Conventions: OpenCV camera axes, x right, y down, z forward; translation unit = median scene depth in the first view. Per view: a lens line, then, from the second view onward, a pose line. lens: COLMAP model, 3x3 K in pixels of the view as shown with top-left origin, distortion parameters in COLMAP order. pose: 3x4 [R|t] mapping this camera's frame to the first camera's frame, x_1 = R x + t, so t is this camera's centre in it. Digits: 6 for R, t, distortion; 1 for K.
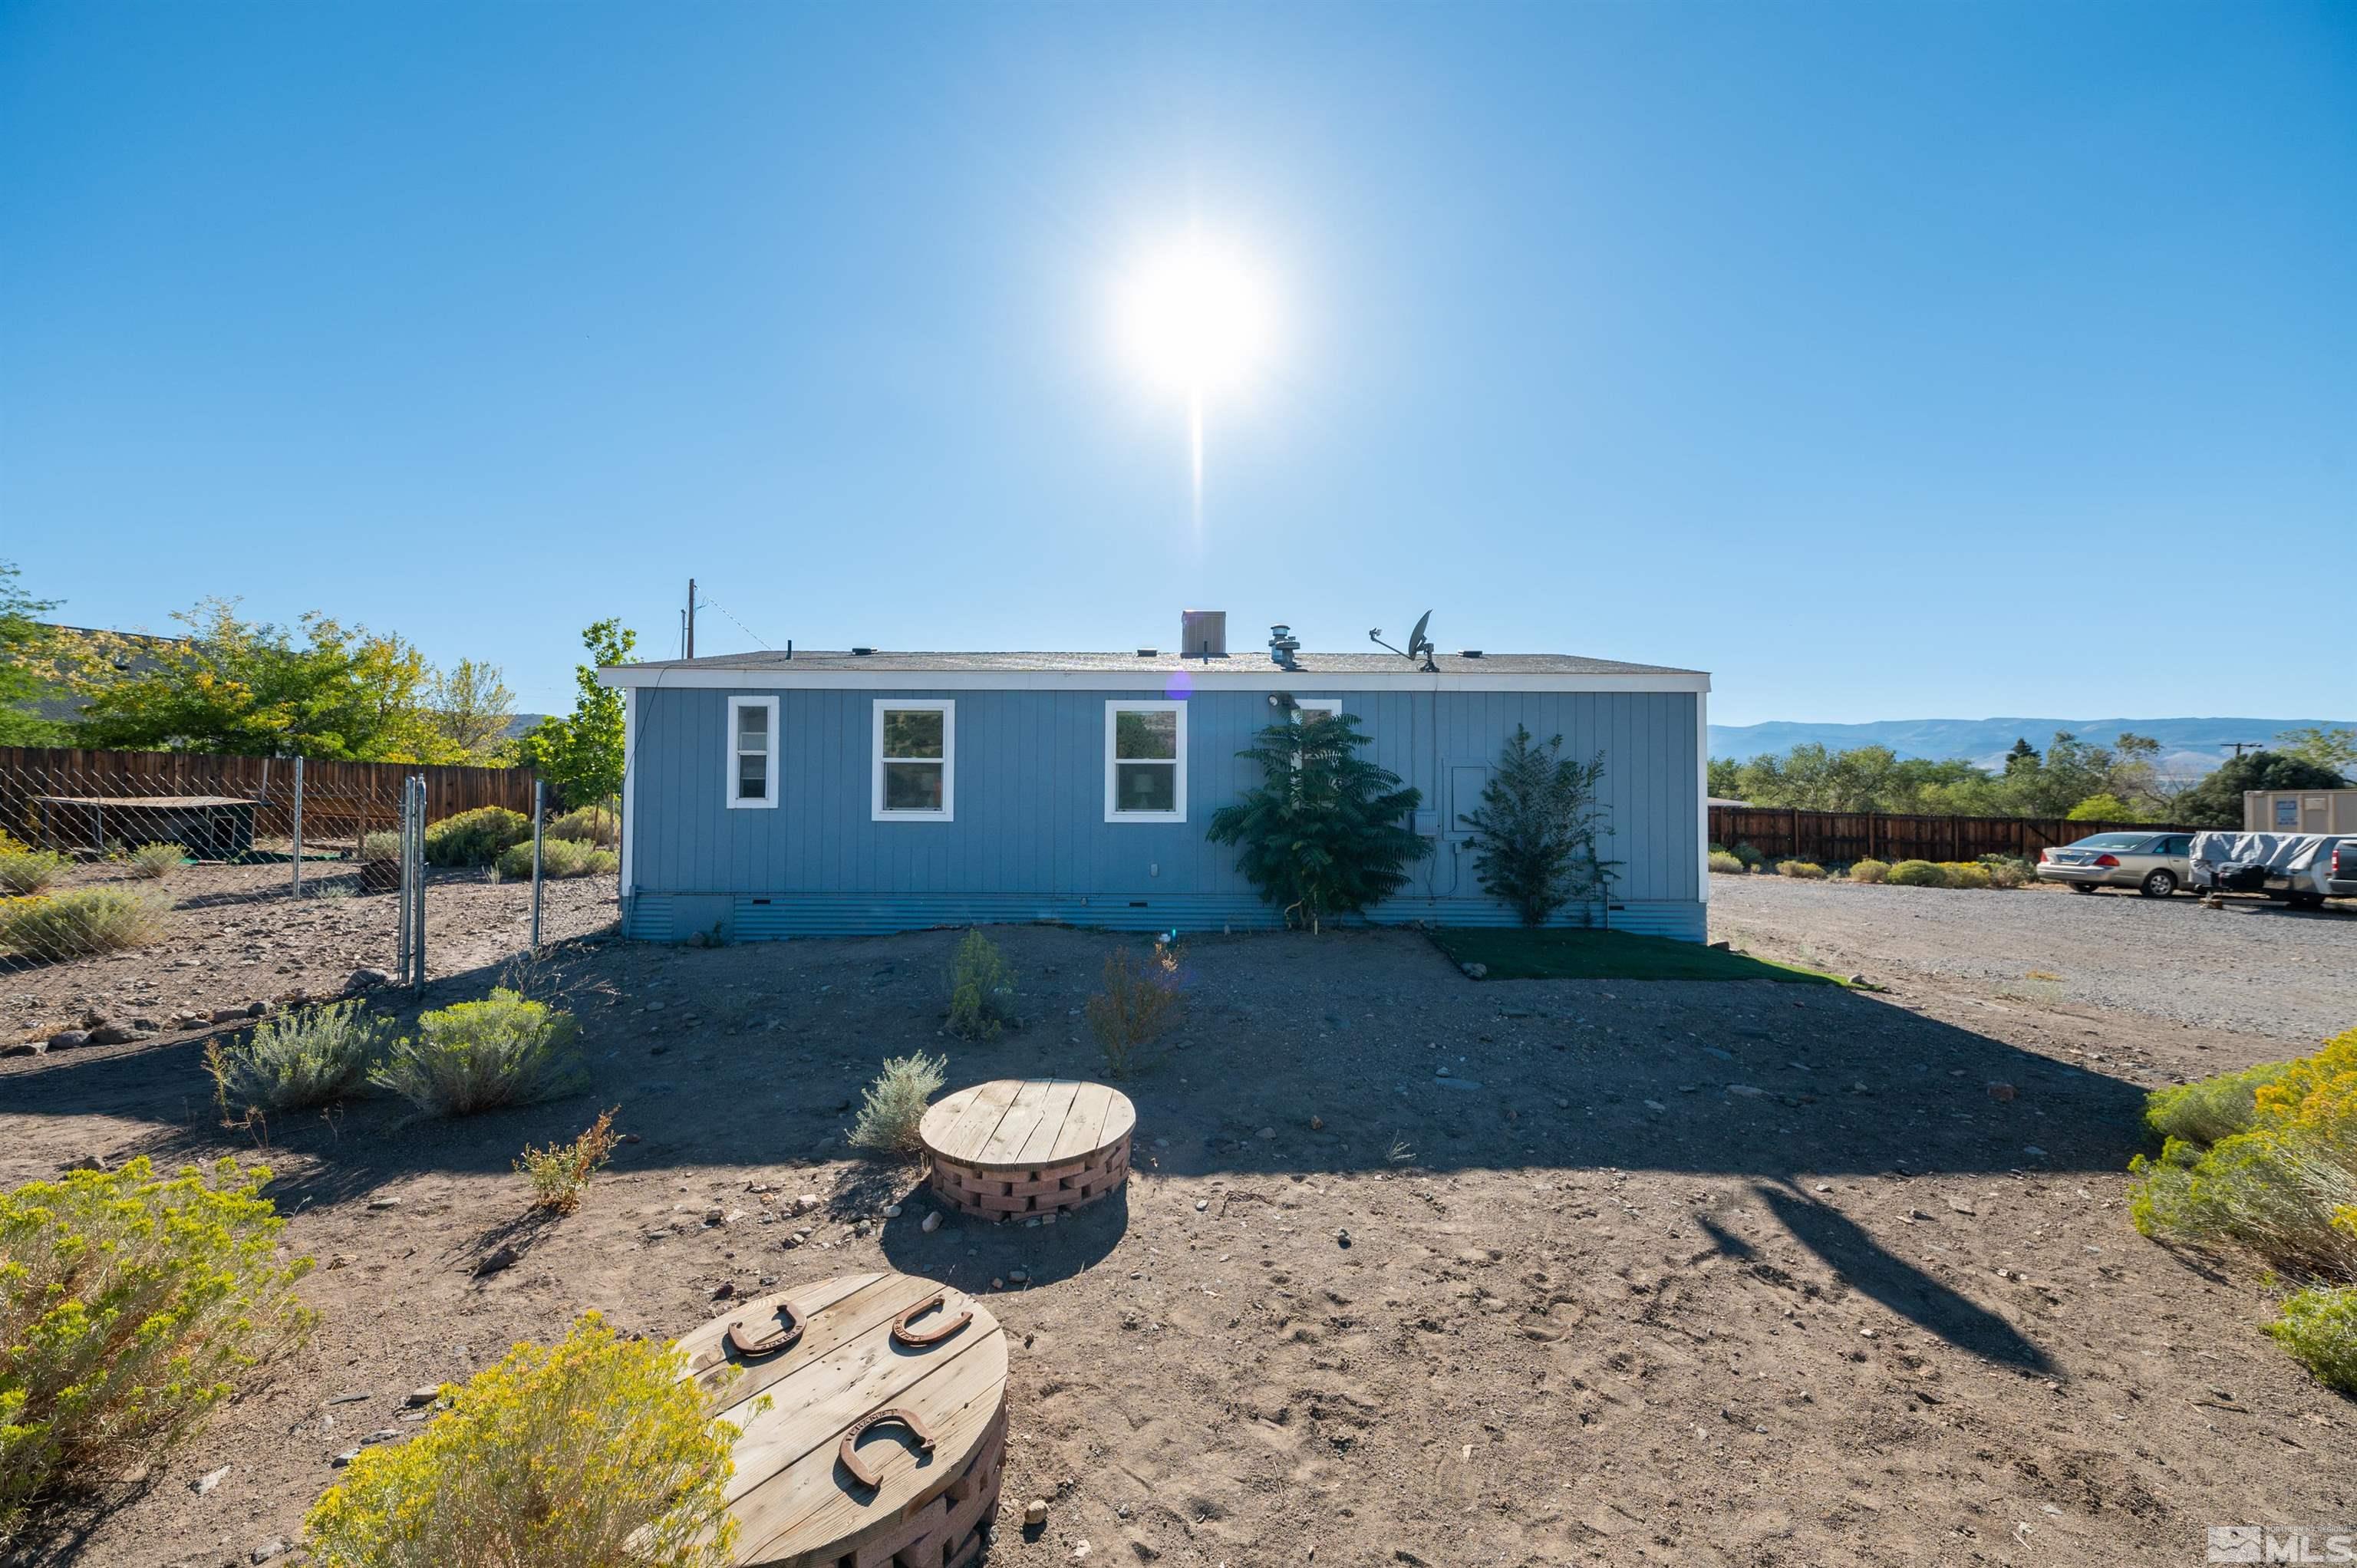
lens RADIAL K [[811.1, 0, 1154.6], [0, 811.1, 789.9], [0, 0, 1]] dist [0.001995, -0.002496]
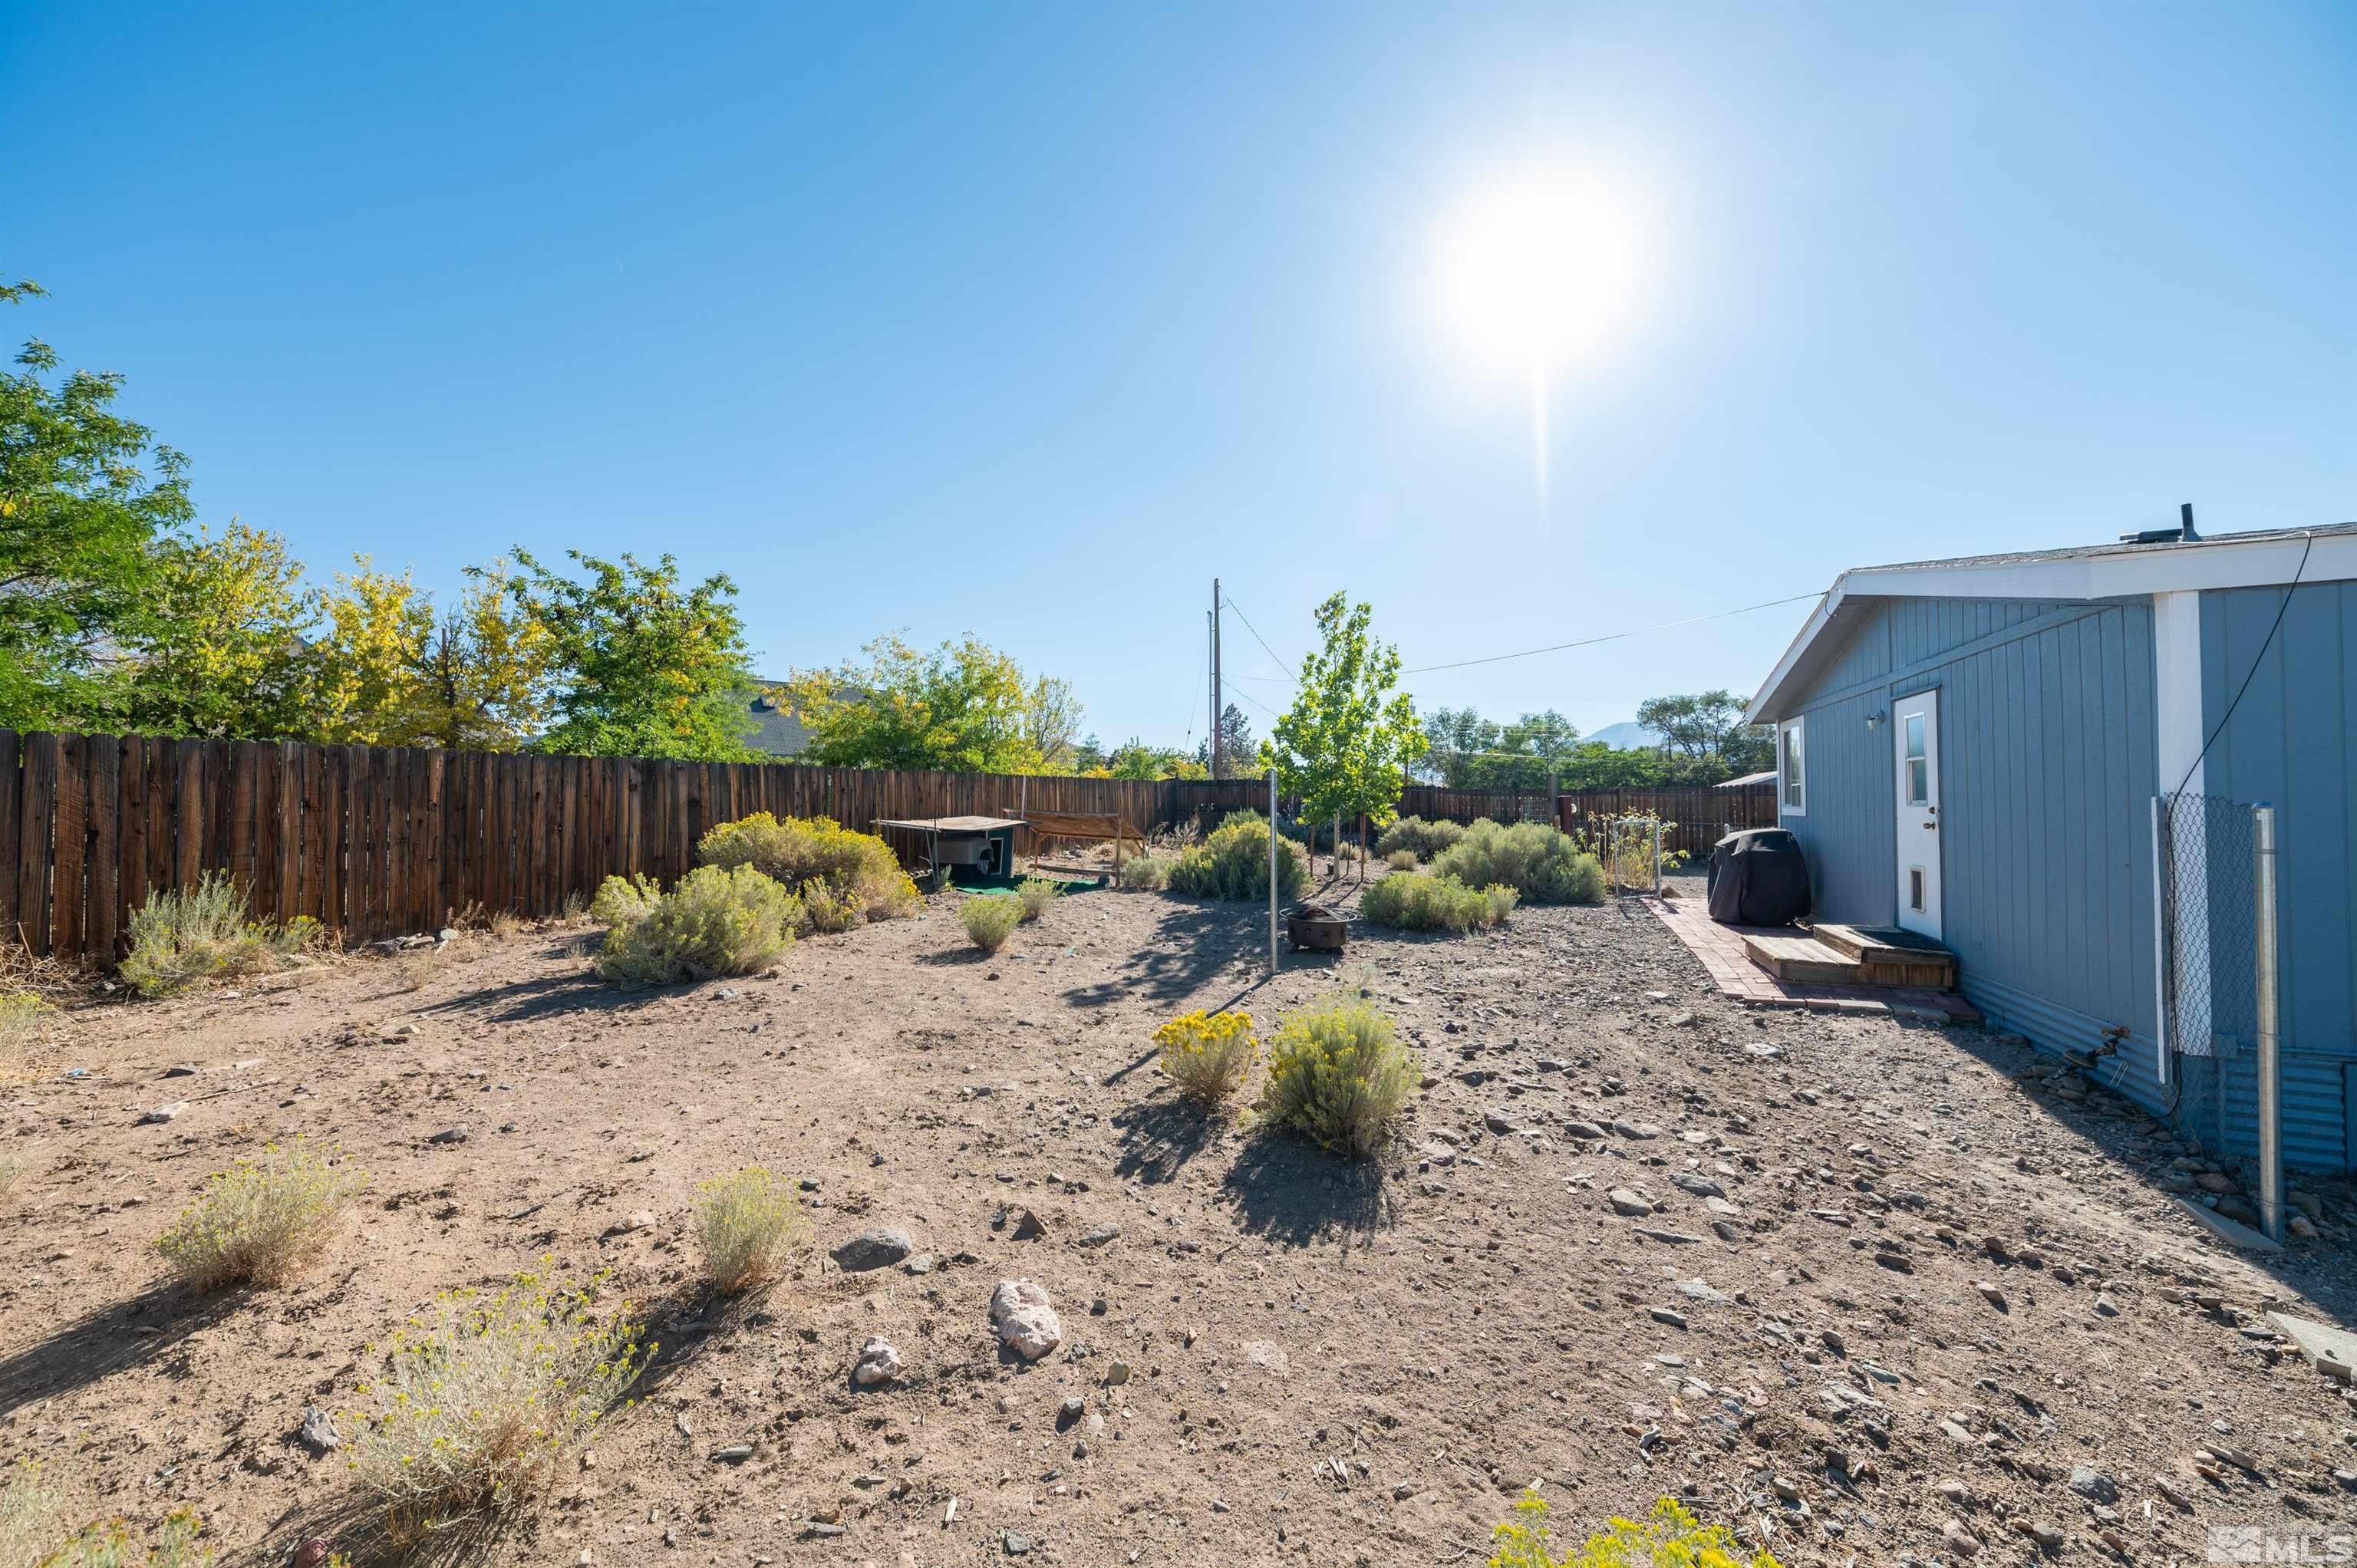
lens RADIAL K [[811.1, 0, 1183.8], [0, 811.1, 788.7], [0, 0, 1]] dist [0.001995, -0.002496]
pose [[0.928890, -0.021024, -0.369760, -0.923801], [0.019487, 0.999779, -0.007893, -0.017844], [0.369844, 0.000126, 0.929094, 0.320544]]
